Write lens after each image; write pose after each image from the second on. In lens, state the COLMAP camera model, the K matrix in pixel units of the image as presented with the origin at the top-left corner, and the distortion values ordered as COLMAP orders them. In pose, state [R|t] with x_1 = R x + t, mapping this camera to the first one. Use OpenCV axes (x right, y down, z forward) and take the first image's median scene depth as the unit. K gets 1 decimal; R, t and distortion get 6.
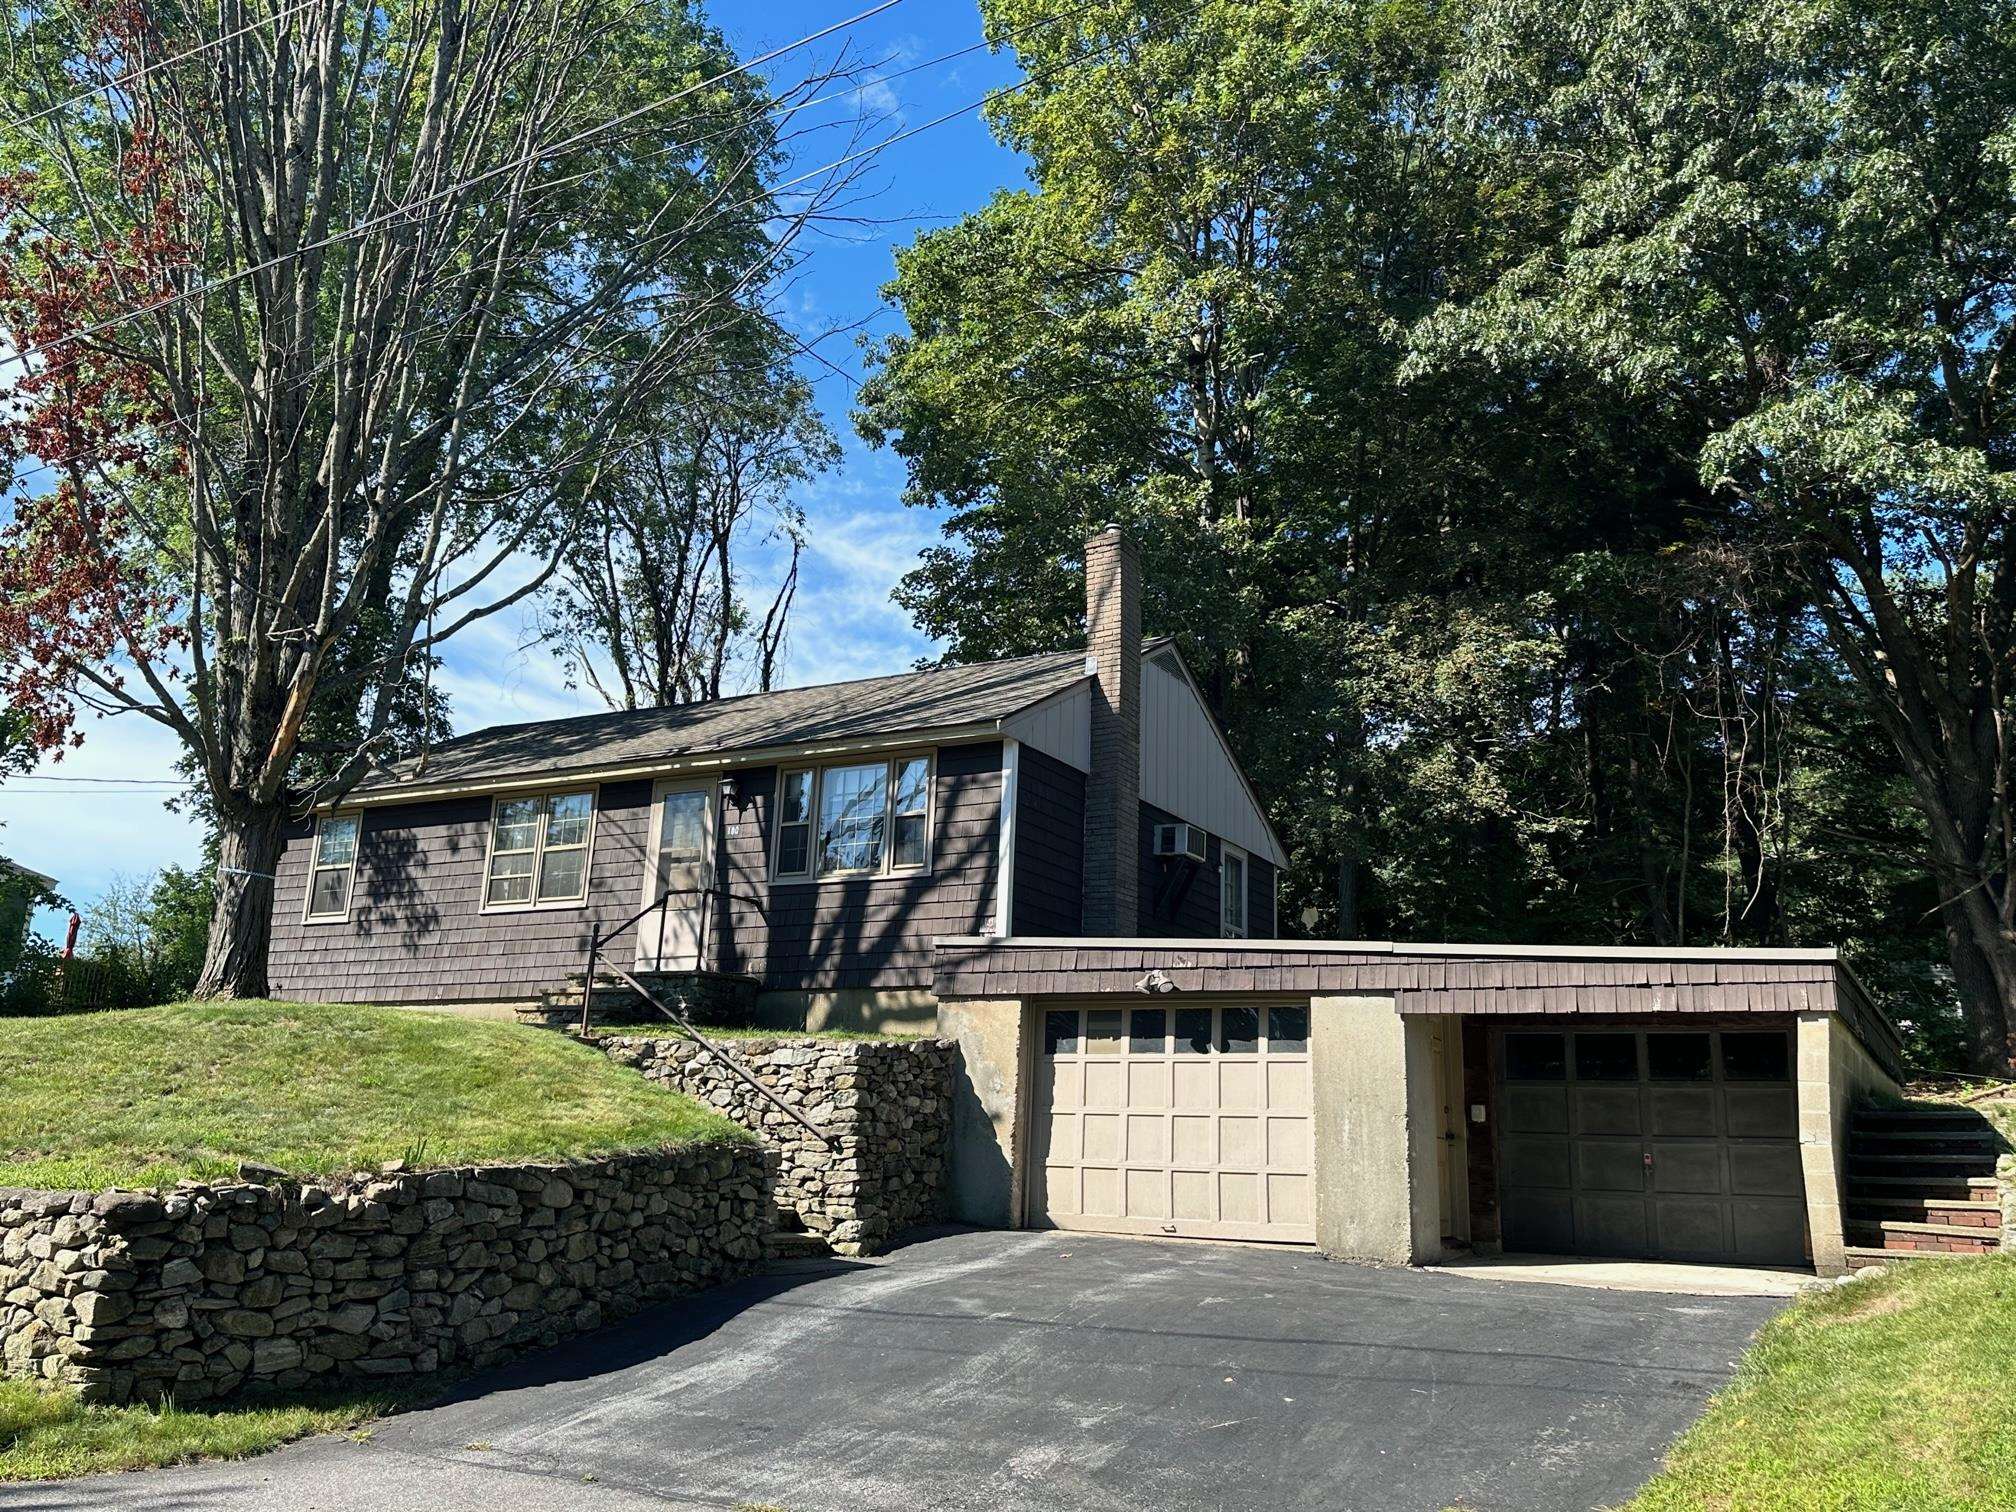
lens RADIAL K [[1620.0, 0, 1013.6], [0, 1620.0, 739.8], [0, 0, 1]] dist [0.163006, -0.291359]
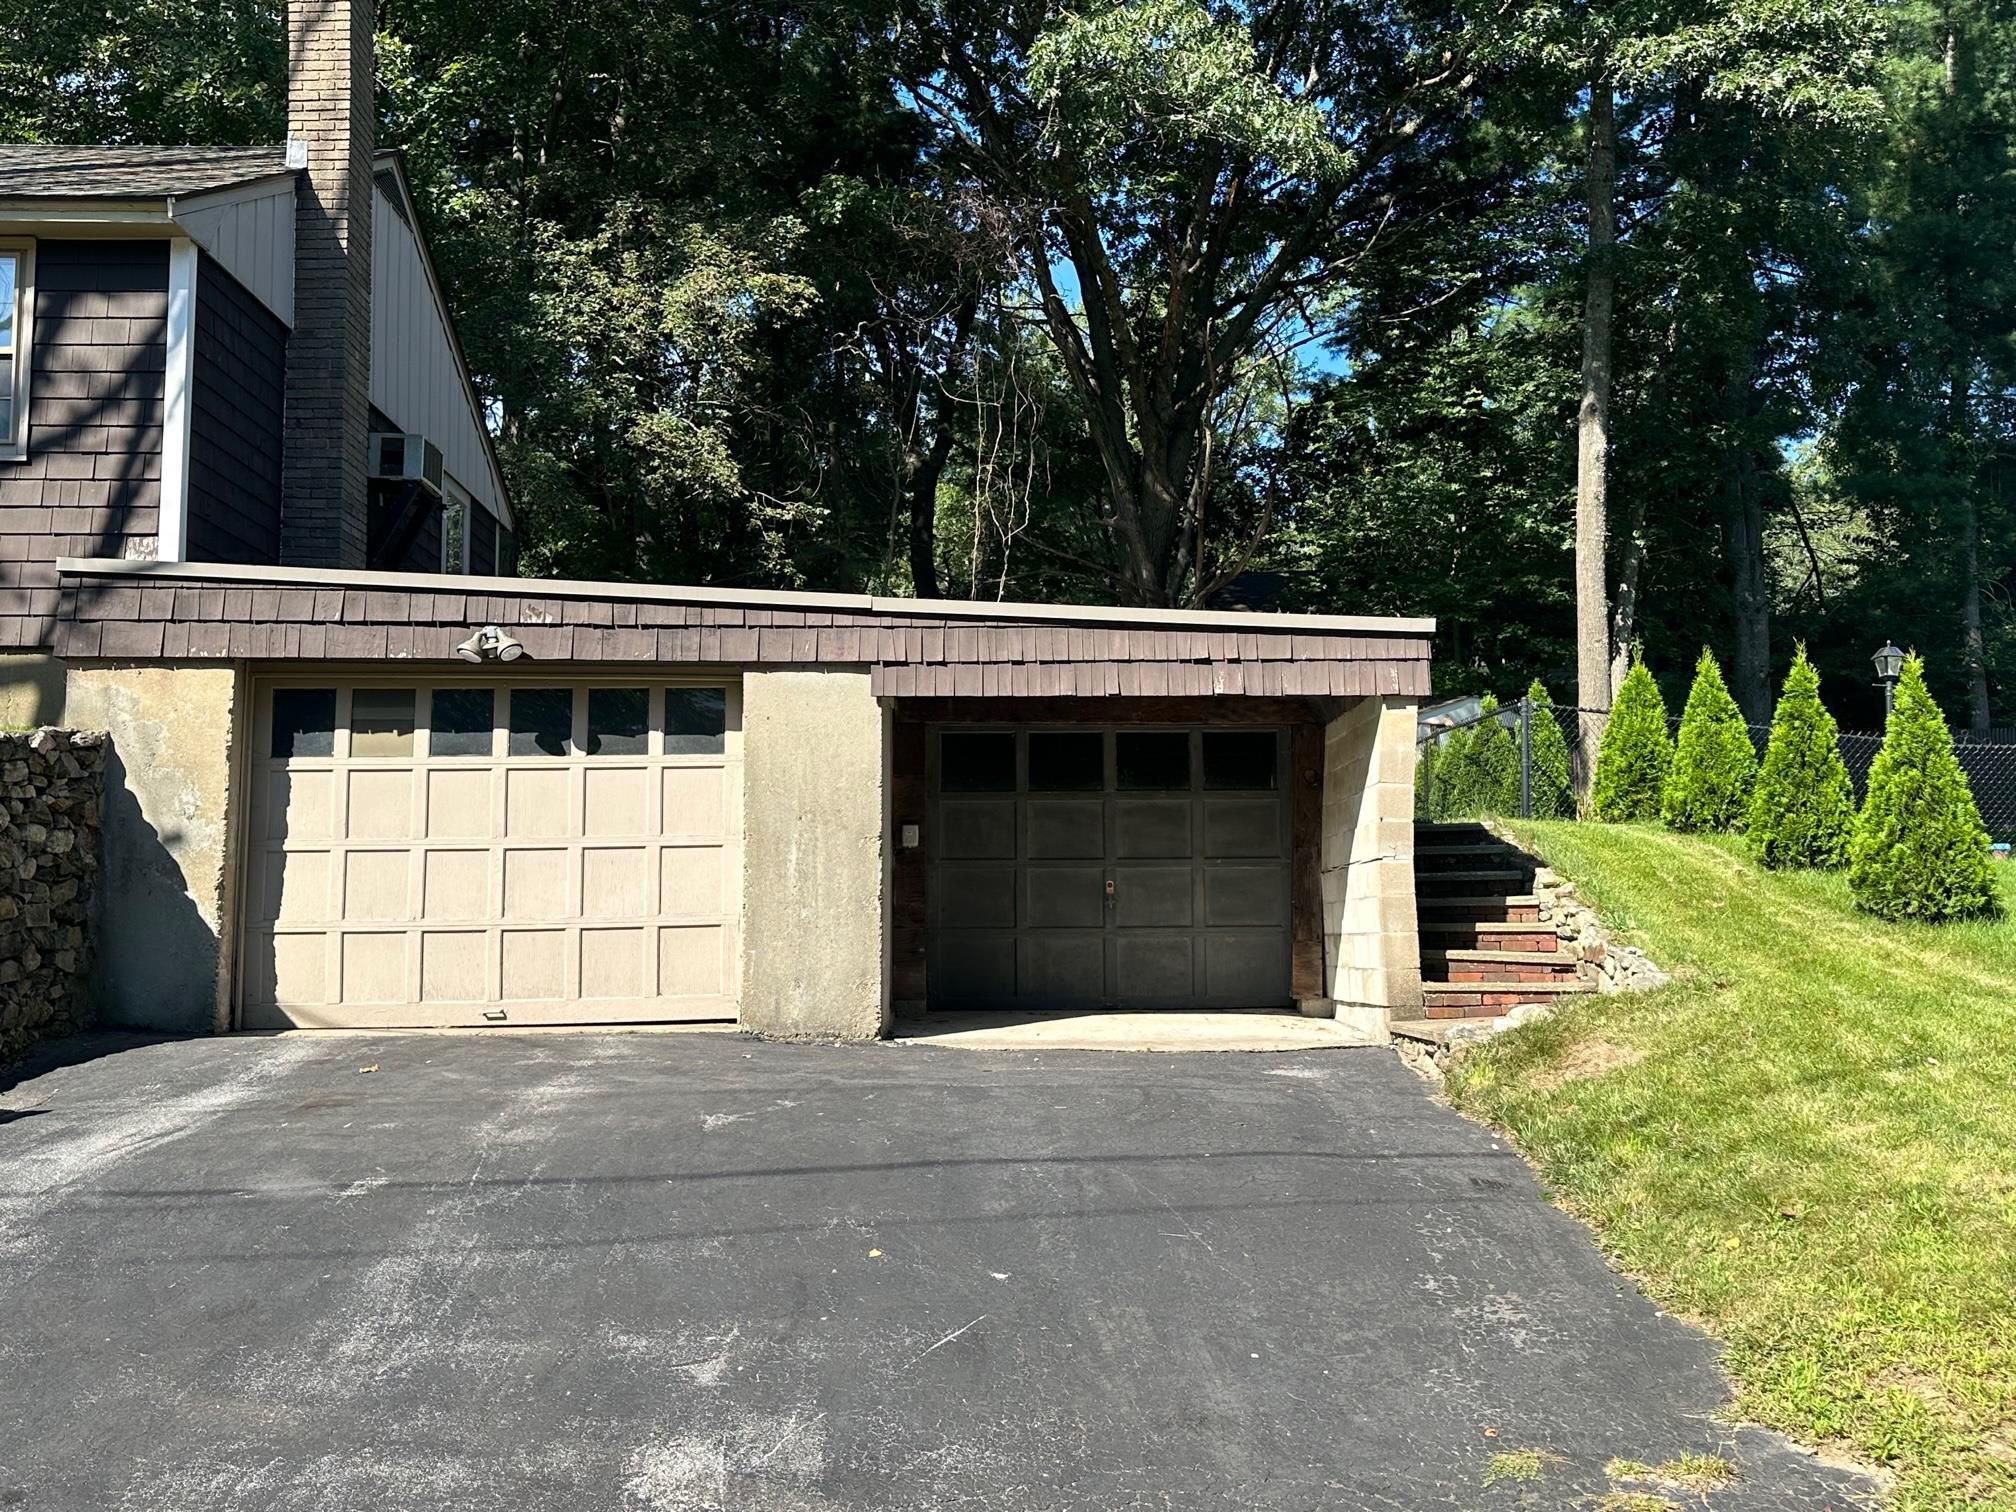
lens RADIAL K [[1836.6, 0, 1008.0], [0, 1836.6, 756.0], [0, 0, 1]] dist [0.182847, -0.300512]
pose [[0.858996, 0.012376, 0.511833, -0.108588], [-0.096048, 0.985854, 0.137357, 0.072693], [-0.502892, -0.167150, 0.848033, 0.278137]]
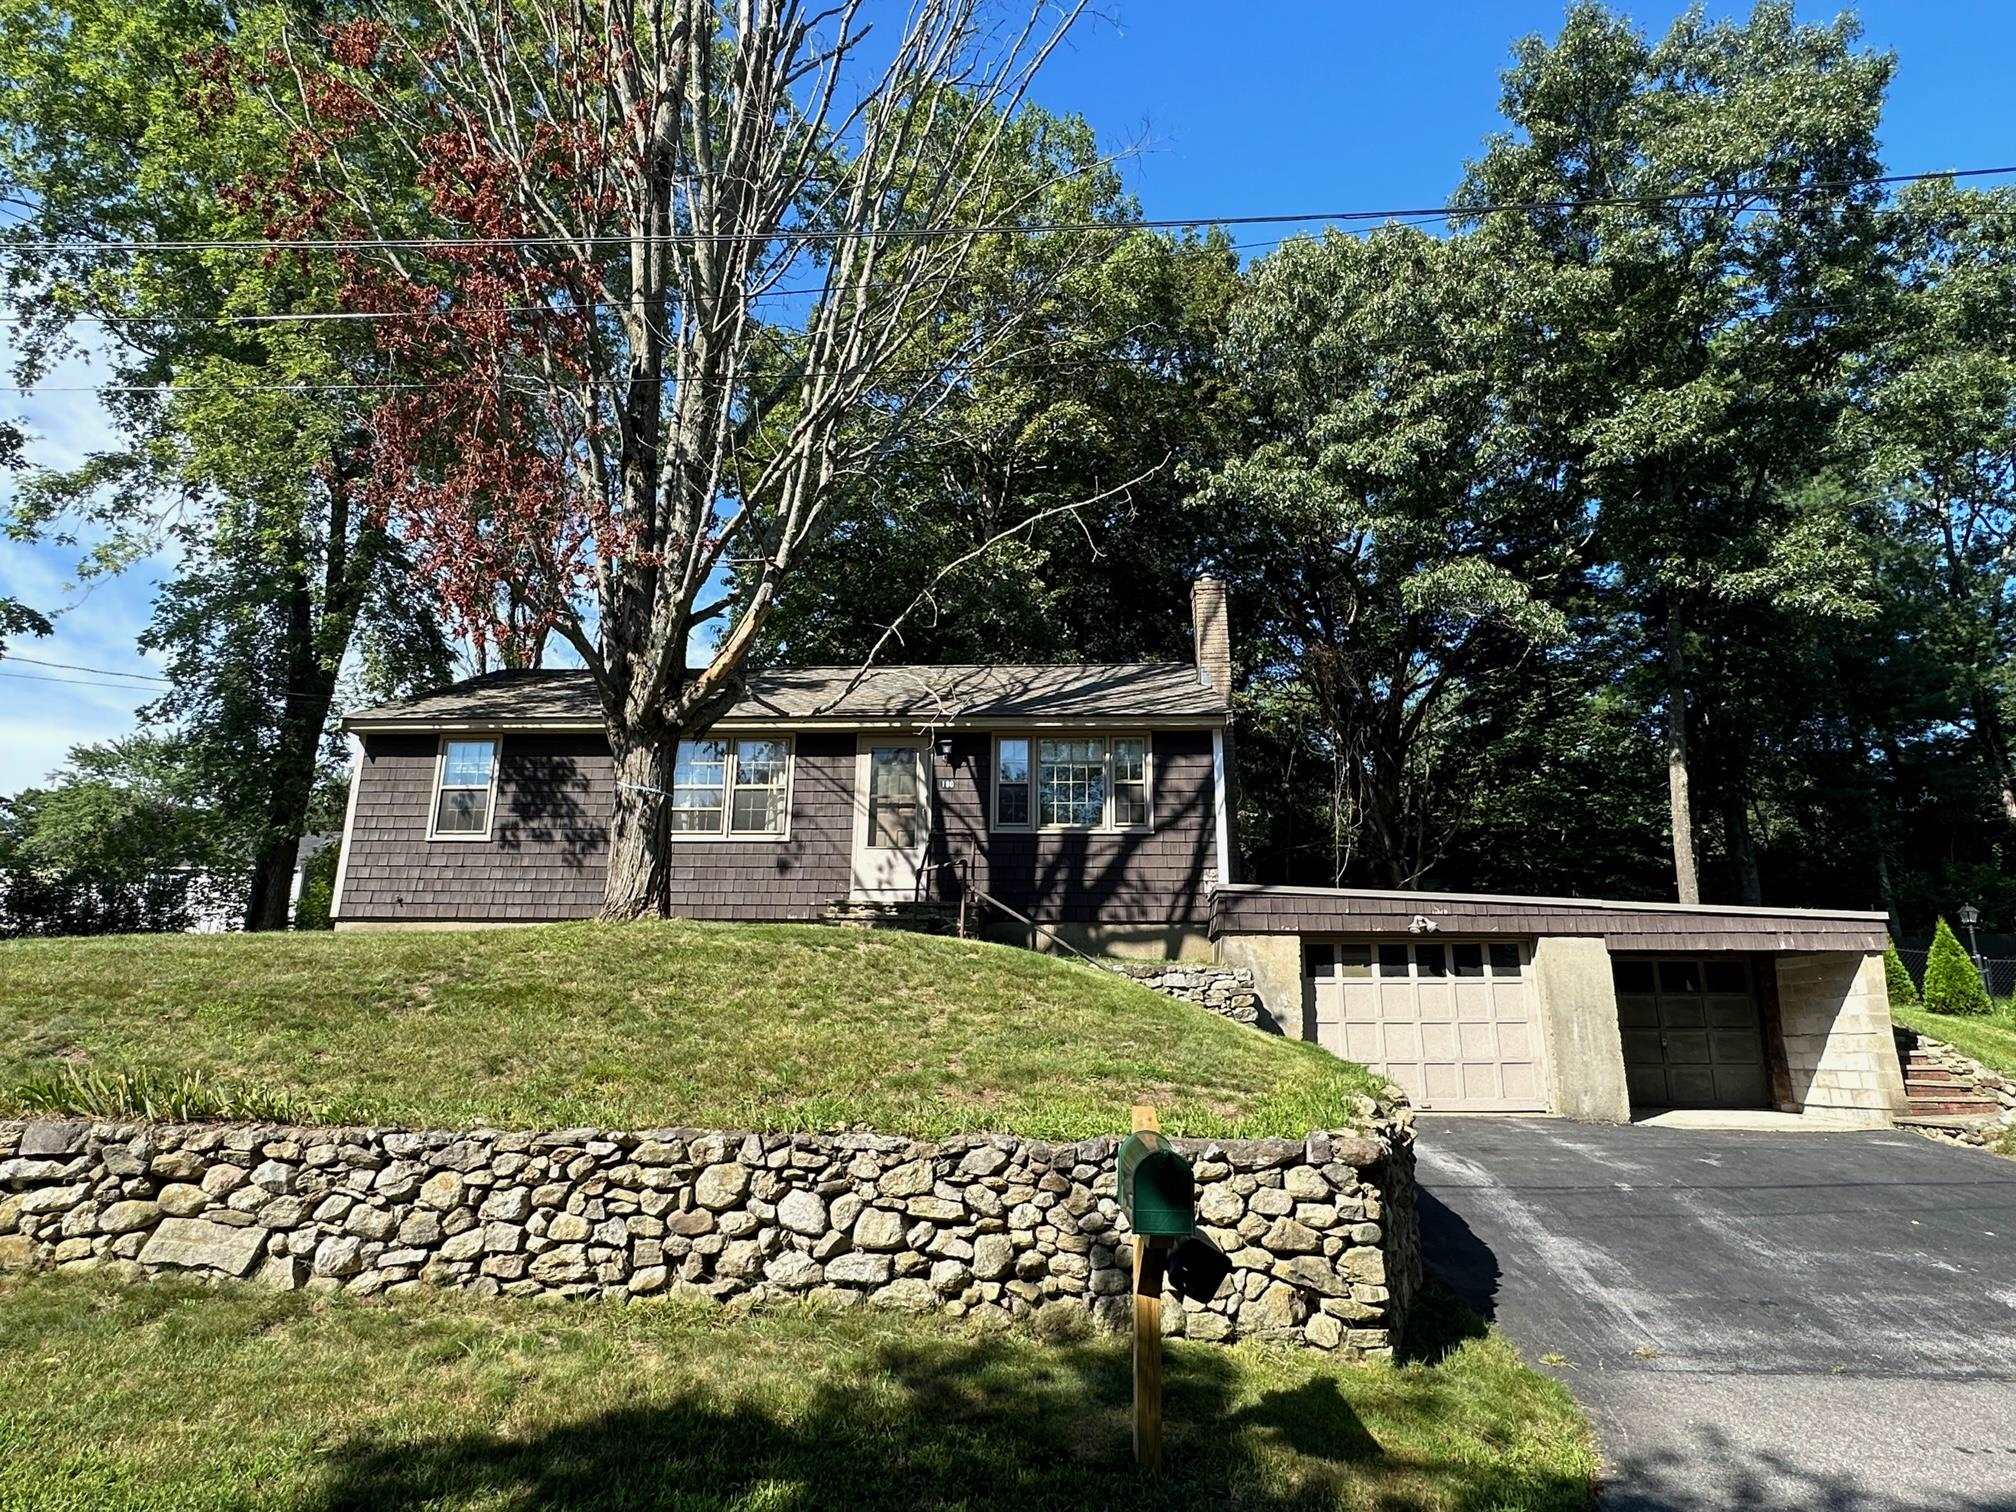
lens RADIAL K [[1146.7, 0, 1008.0], [0, 1146.7, 763.7], [0, 0, 1]] dist [-0.001733, 0.000989]
pose [[0.895829, 0.080032, 0.437133, -0.633580], [-0.089398, 0.995996, 0.000855, 0.046902], [-0.435314, -0.039845, 0.899396, 0.306225]]
